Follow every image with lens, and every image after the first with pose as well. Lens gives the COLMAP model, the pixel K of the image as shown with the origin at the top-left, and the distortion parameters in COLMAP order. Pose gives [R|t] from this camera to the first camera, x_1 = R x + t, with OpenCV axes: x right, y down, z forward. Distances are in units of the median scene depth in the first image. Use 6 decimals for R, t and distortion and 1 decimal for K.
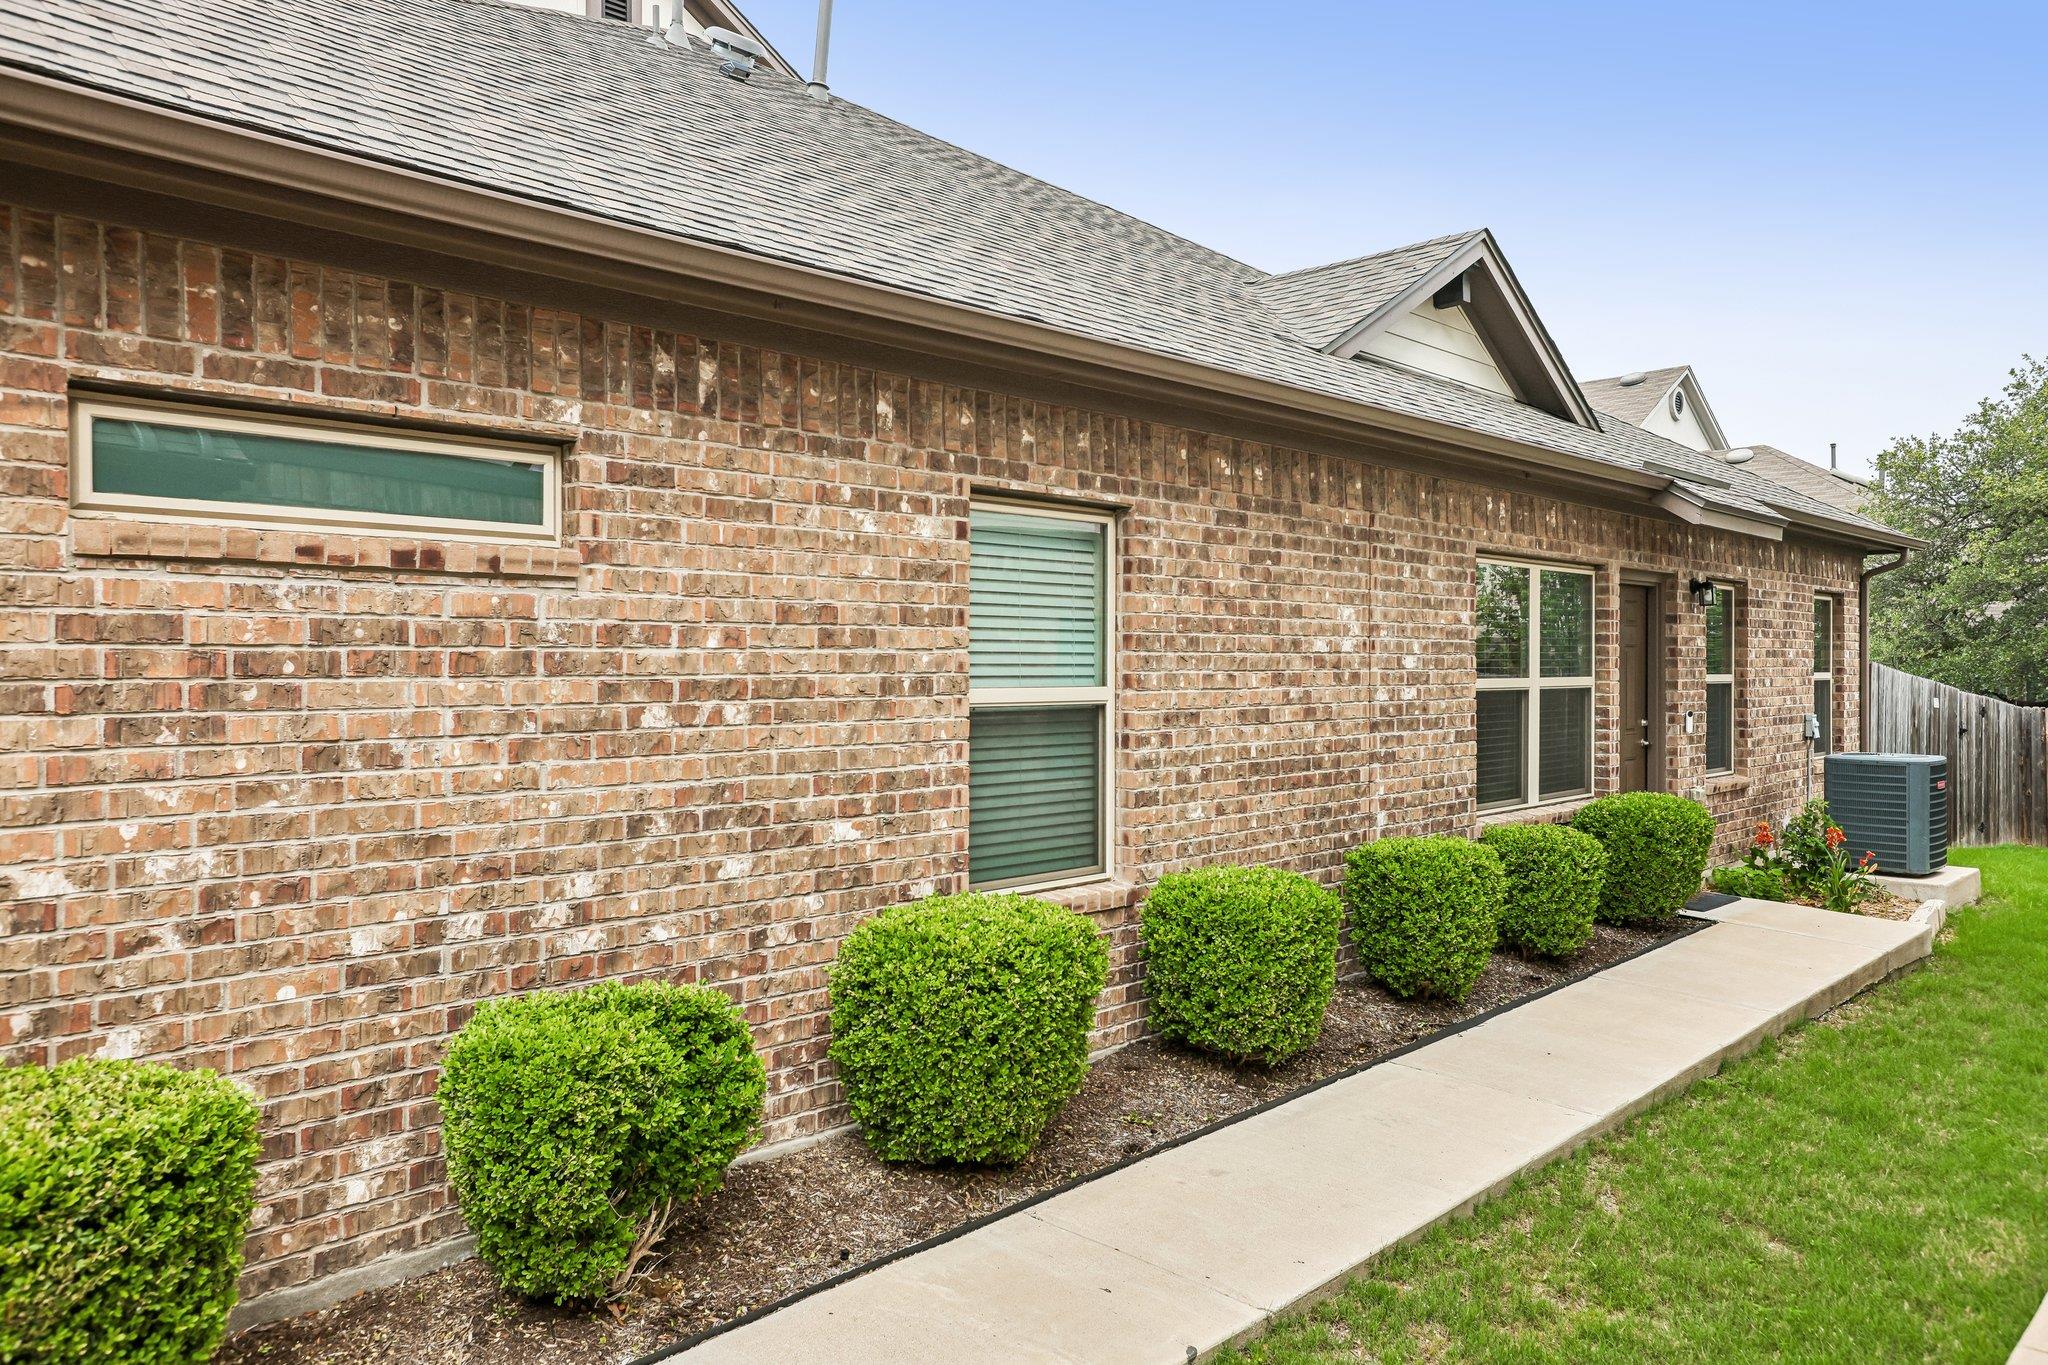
lens RADIAL K [[1361.1, 0, 1024.0], [0, 1361.1, 682.5], [0, 0, 1]] dist [0.004478, 0.002974]
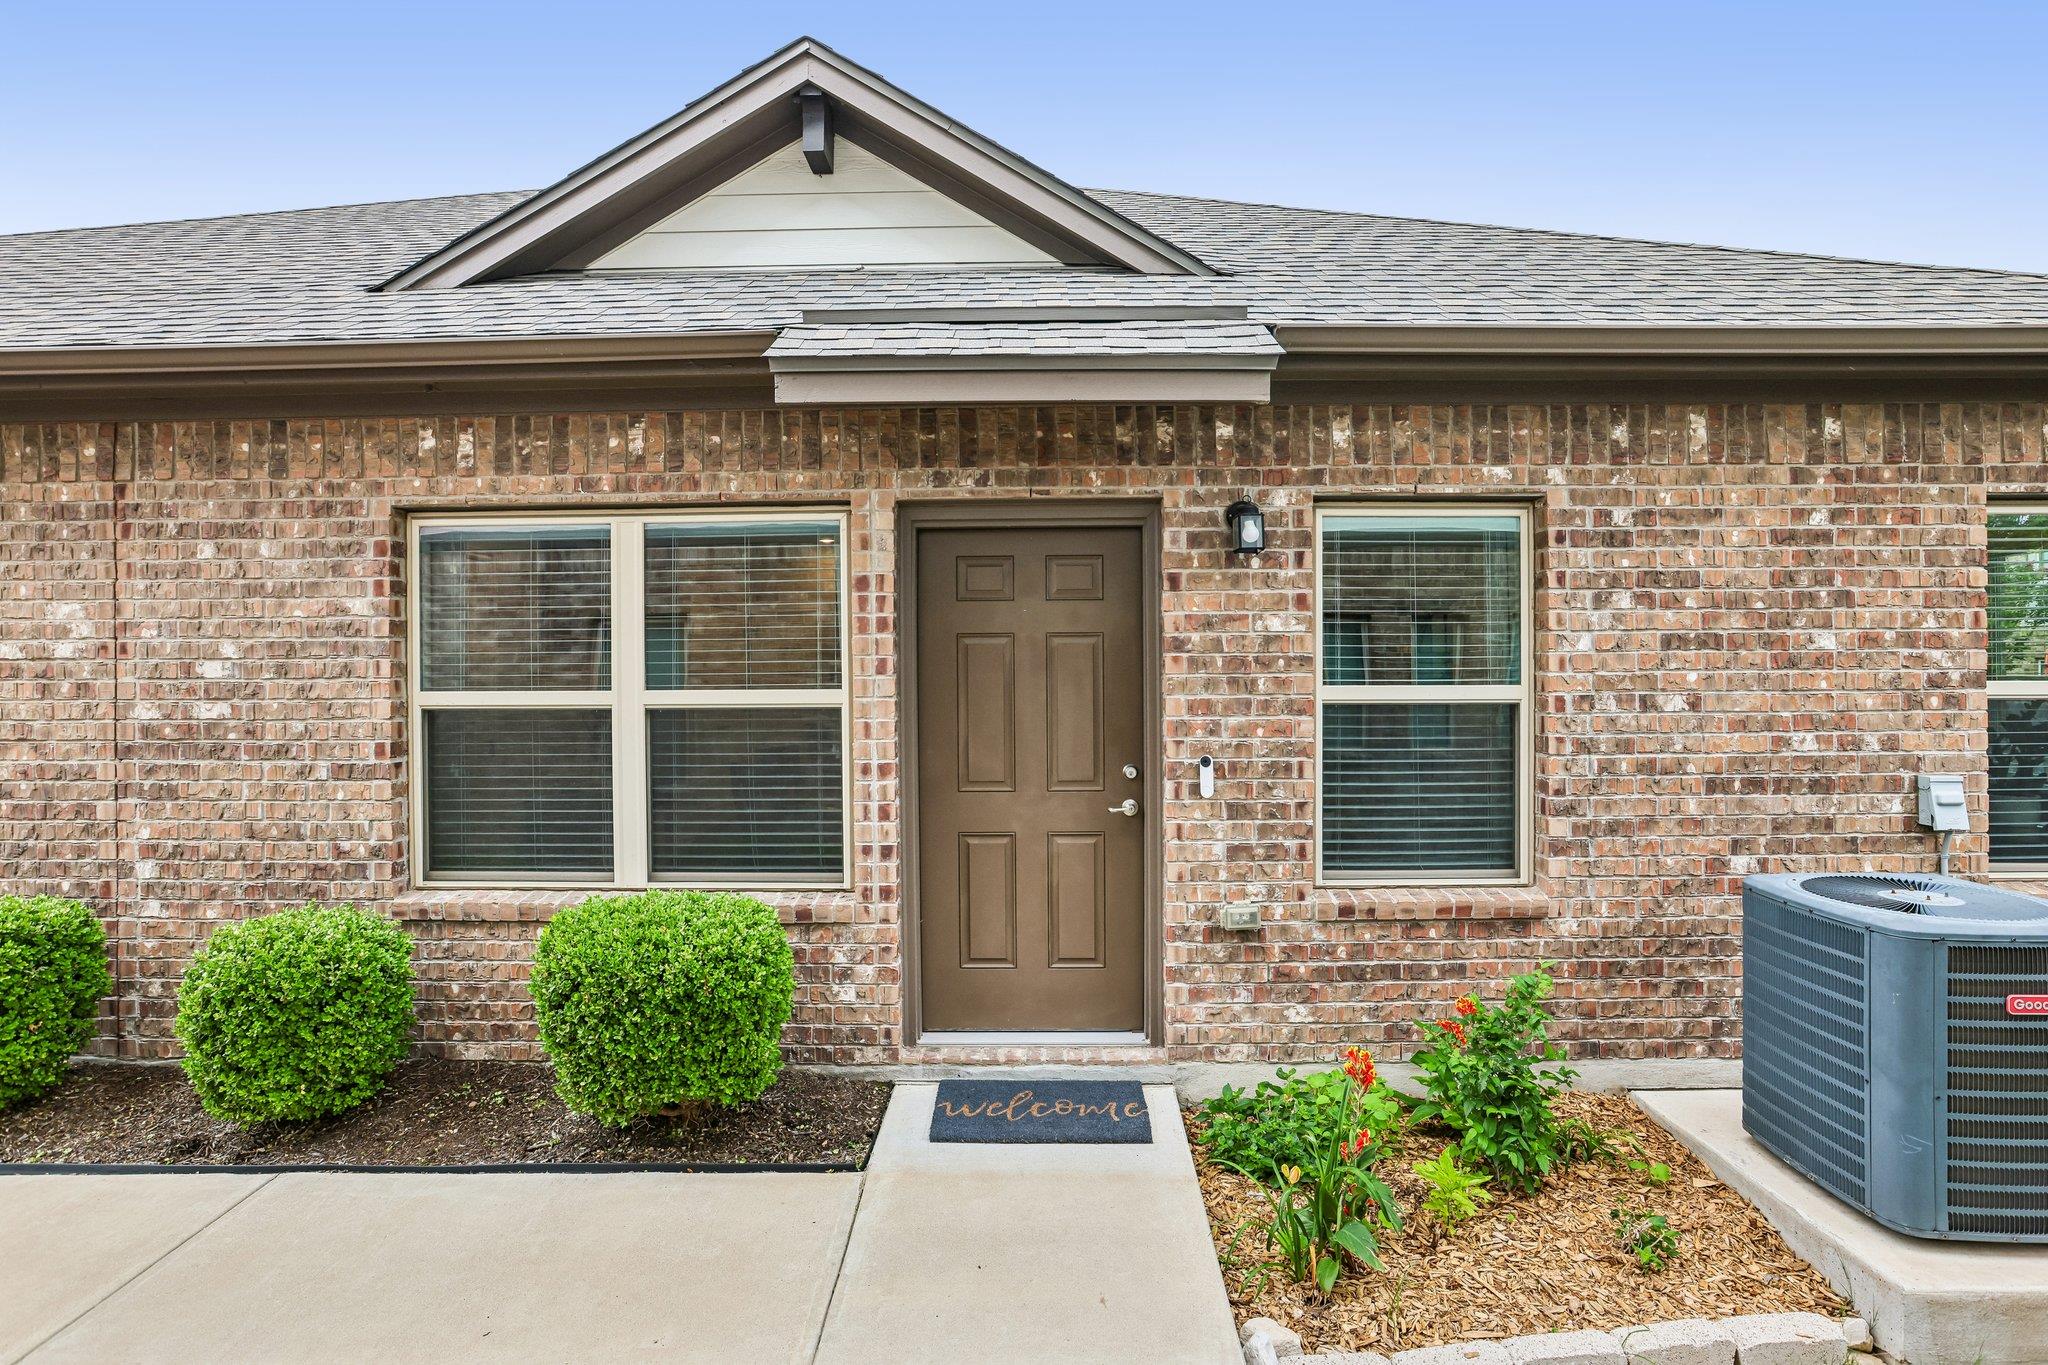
lens RADIAL K [[948.8, 0, 1034.7], [0, 948.8, 669.7], [0, 0, 1]] dist [-0.043853, 0.015815]
pose [[0.704378, 0.000318, -0.709825, 0.967766], [-0.004029, 0.999986, -0.003550, -0.014773], [0.709814, 0.005361, 0.704369, 0.955853]]
